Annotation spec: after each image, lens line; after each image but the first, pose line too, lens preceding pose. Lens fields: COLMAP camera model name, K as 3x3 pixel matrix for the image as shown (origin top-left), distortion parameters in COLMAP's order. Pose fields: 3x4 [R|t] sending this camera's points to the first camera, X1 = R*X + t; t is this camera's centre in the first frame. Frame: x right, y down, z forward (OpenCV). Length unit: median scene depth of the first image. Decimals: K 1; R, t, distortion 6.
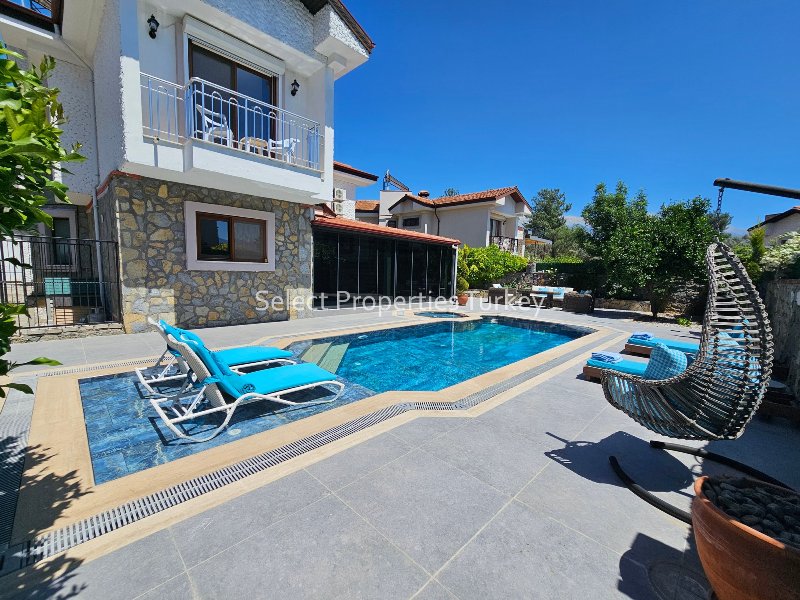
lens RADIAL K [[327.5, 0, 400.0], [0, 327.5, 300.0], [0, 0, 1]] dist [-0.000921, -0.000337]
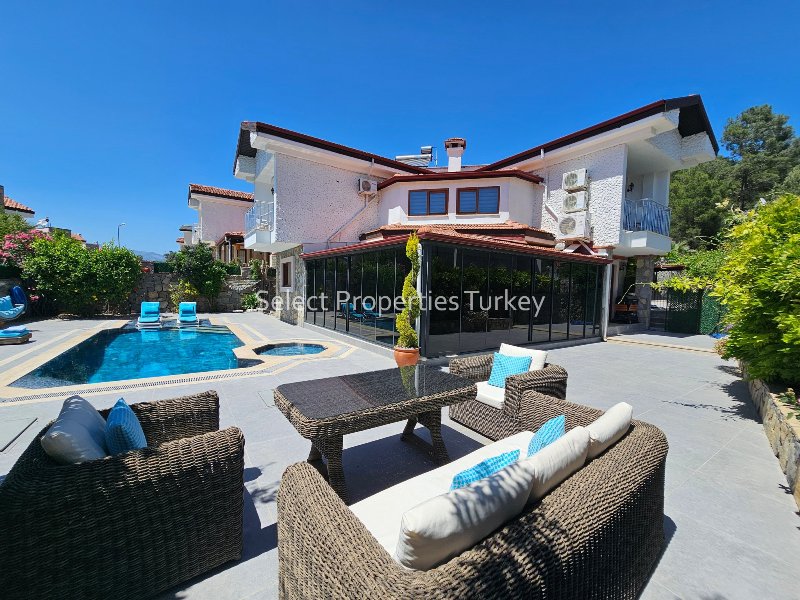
lens RADIAL K [[327.5, 0, 400.0], [0, 327.5, 300.0], [0, 0, 1]] dist [-0.000921, -0.000337]
pose [[-0.192022, -0.019298, -0.981201, 1.156188], [-0.134343, 0.990912, 0.006802, -0.145438], [0.972152, 0.133124, -0.192870, 2.003561]]
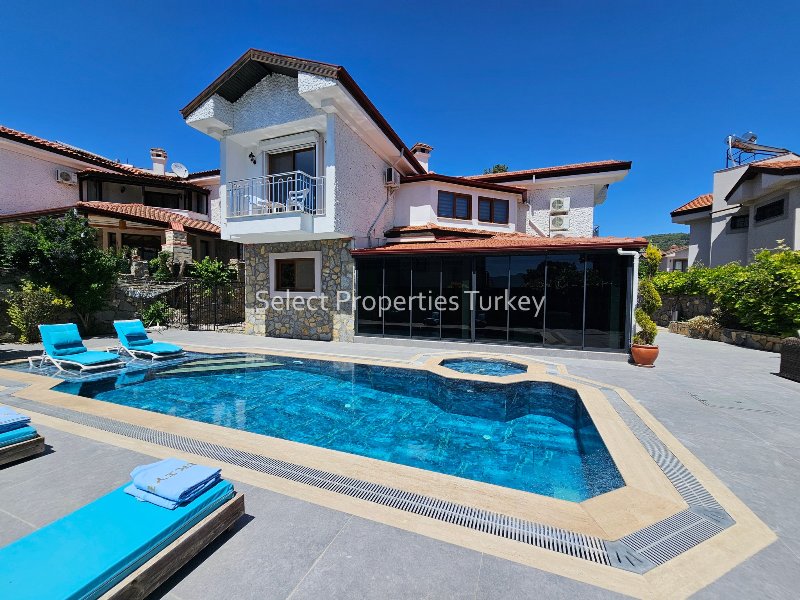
lens RADIAL K [[327.5, 0, 400.0], [0, 327.5, 300.0], [0, 0, 1]] dist [-0.000921, -0.000337]
pose [[0.415158, -0.011029, -0.909682, 0.917664], [-0.085082, 0.995073, -0.050893, -0.050866], [0.905762, 0.098527, 0.412174, 0.850395]]
